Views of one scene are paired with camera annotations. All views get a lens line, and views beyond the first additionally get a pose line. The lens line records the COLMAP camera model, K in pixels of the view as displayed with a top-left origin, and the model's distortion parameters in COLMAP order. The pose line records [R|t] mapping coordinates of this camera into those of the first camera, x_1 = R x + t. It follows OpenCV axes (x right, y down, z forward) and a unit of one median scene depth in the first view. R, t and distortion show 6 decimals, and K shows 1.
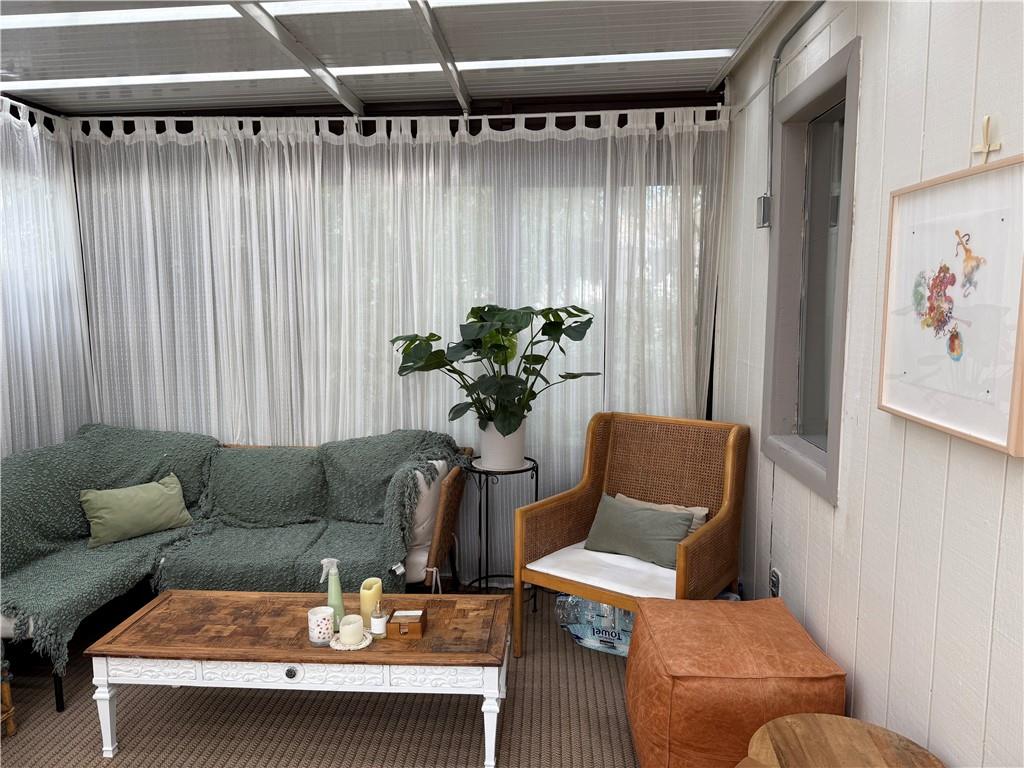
lens RADIAL K [[717.1, 0, 514.8], [0, 717.1, 378.2], [0, 0, 1]] dist [0.045174, -0.054829]
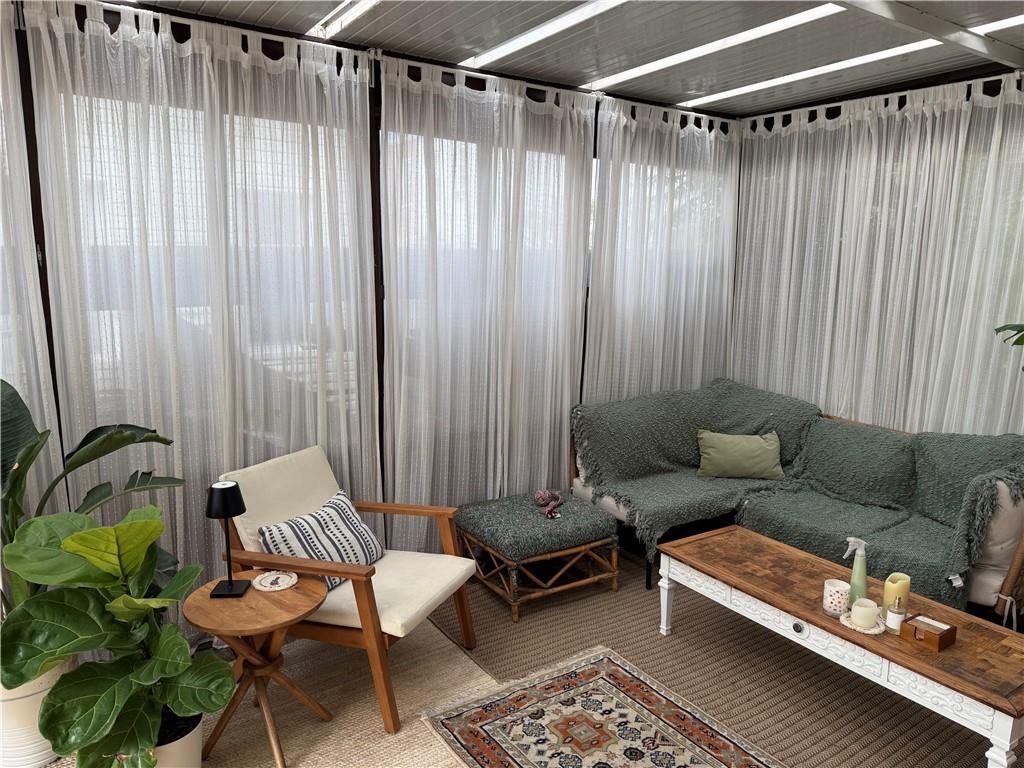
lens RADIAL K [[717.1, 0, 523.8], [0, 717.1, 378.5], [0, 0, 1]] dist [0.045174, -0.054829]
pose [[0.612648, 0.139518, -0.777944, 0.155622], [-0.109286, 0.989795, 0.091447, -0.010072], [0.782764, 0.028993, 0.621643, -0.002167]]
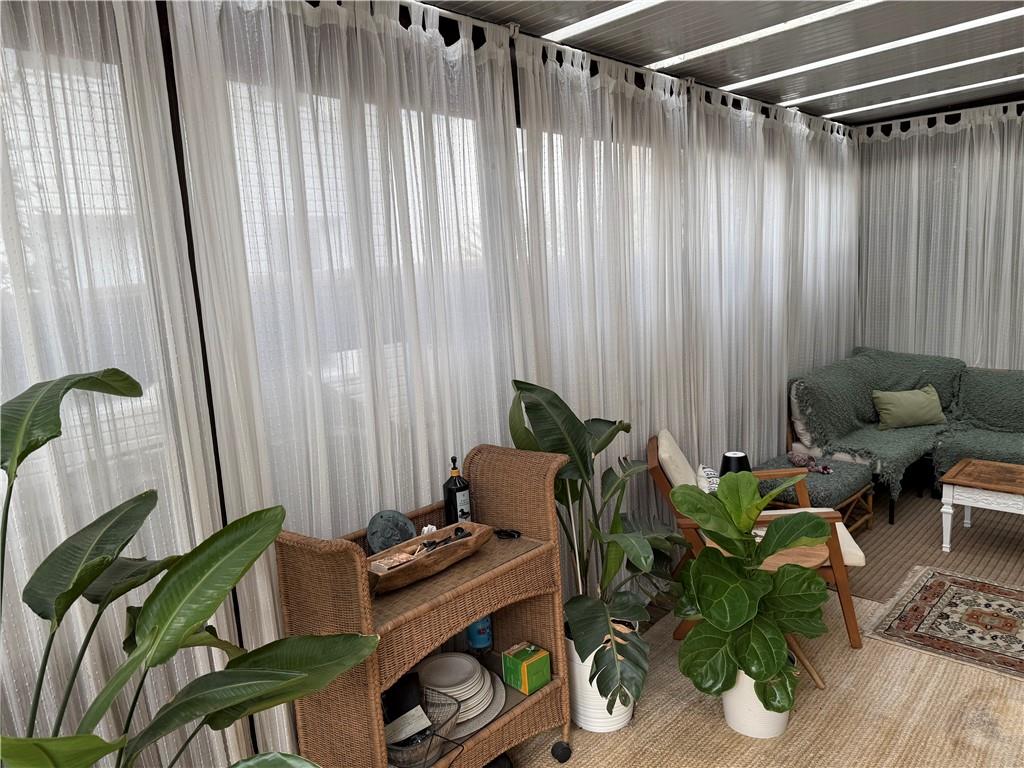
lens RADIAL K [[717.1, 0, 519.2], [0, 717.1, 383.3], [0, 0, 1]] dist [0.045174, -0.054829]
pose [[0.761858, 0.060541, -0.644909, -0.200381], [-0.019515, 0.997316, 0.070569, 0.051409], [0.647450, -0.041178, 0.760995, -0.543659]]
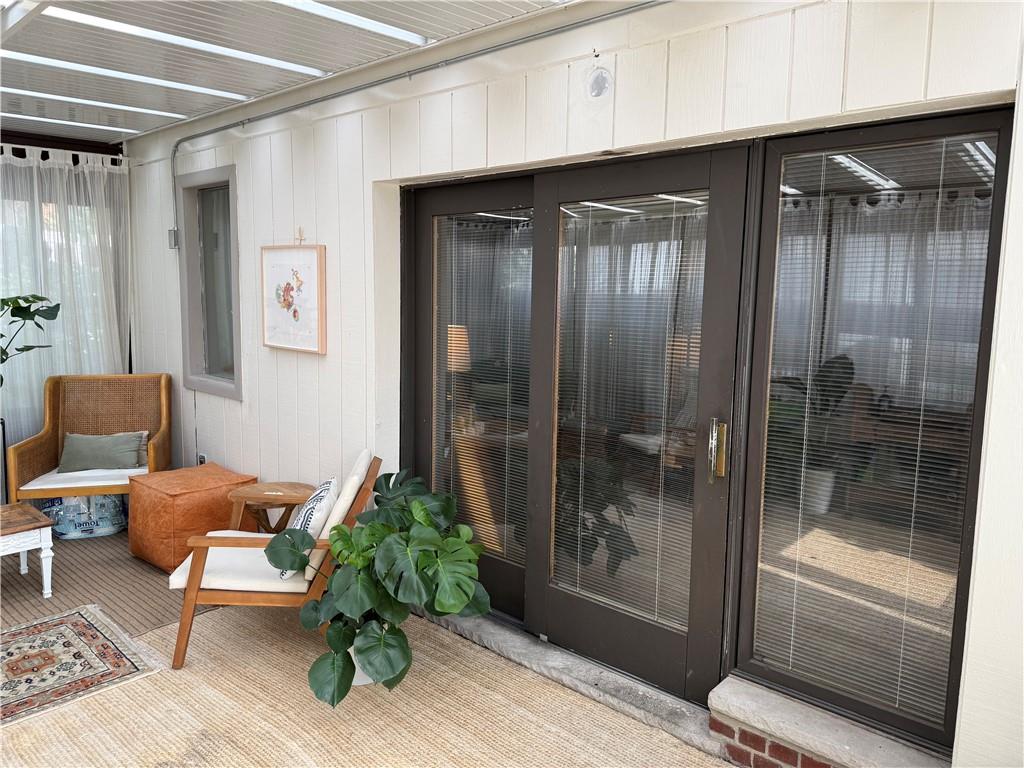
lens RADIAL K [[717.1, 0, 514.2], [0, 717.1, 379.6], [0, 0, 1]] dist [0.045174, -0.054829]
pose [[0.628151, -0.081345, 0.773827, -0.395676], [0.068653, 0.996436, 0.049016, 0.049236], [-0.775056, 0.022336, 0.631497, -0.529478]]
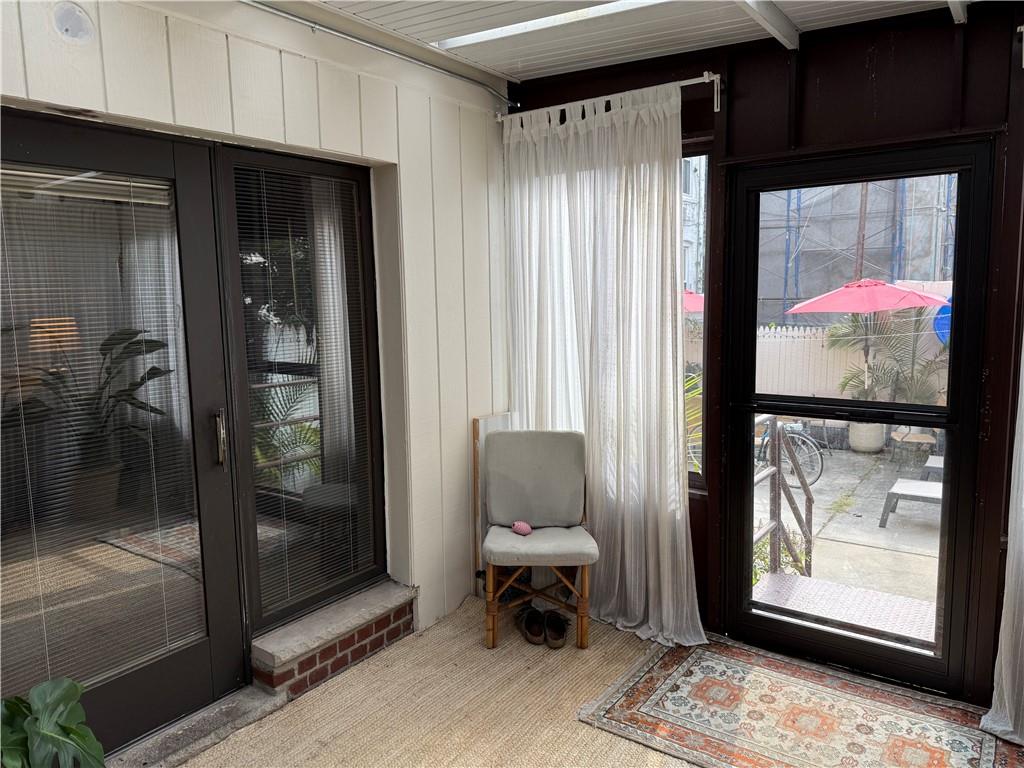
lens RADIAL K [[717.1, 0, 520.6], [0, 717.1, 375.3], [0, 0, 1]] dist [0.045174, -0.054829]
pose [[-0.839125, -0.052418, 0.541407, -0.372741], [0.075751, 0.974385, 0.211743, -0.030774], [-0.538638, 0.218691, -0.813661, 0.210208]]
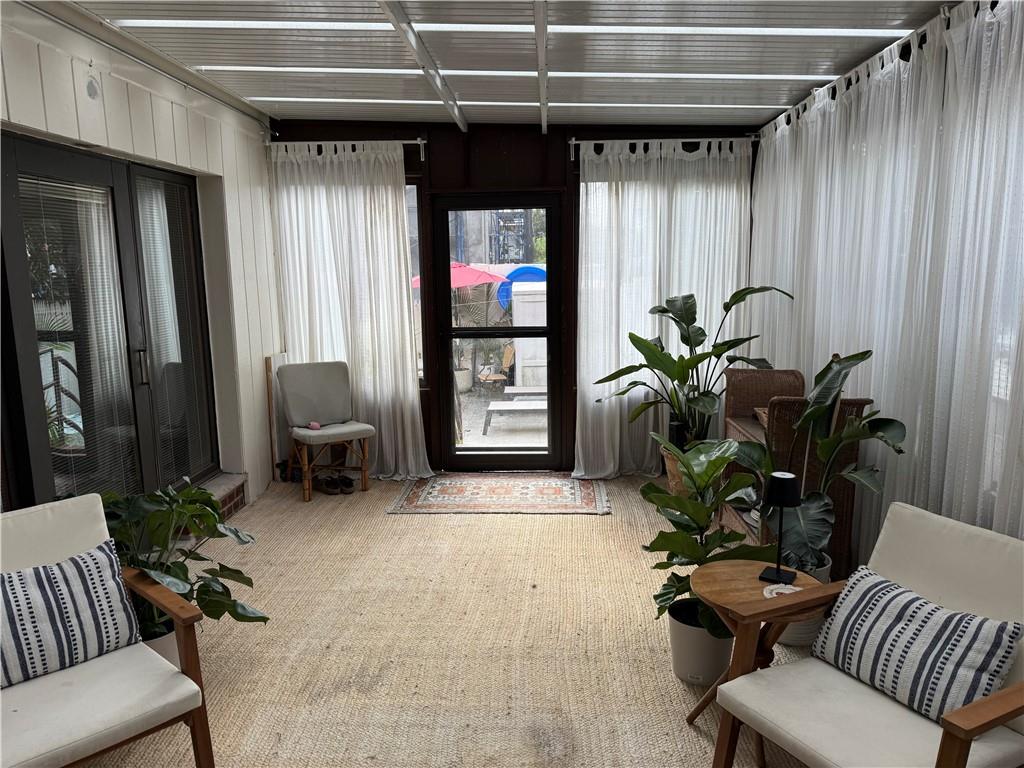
lens RADIAL K [[717.1, 0, 513.9], [0, 717.1, 393.2], [0, 0, 1]] dist [0.045174, -0.054829]
pose [[-0.999936, 0.011018, -0.002517, -0.261201], [0.009844, 0.958489, 0.284958, -0.099821], [0.005552, 0.284915, -0.958537, 0.854713]]
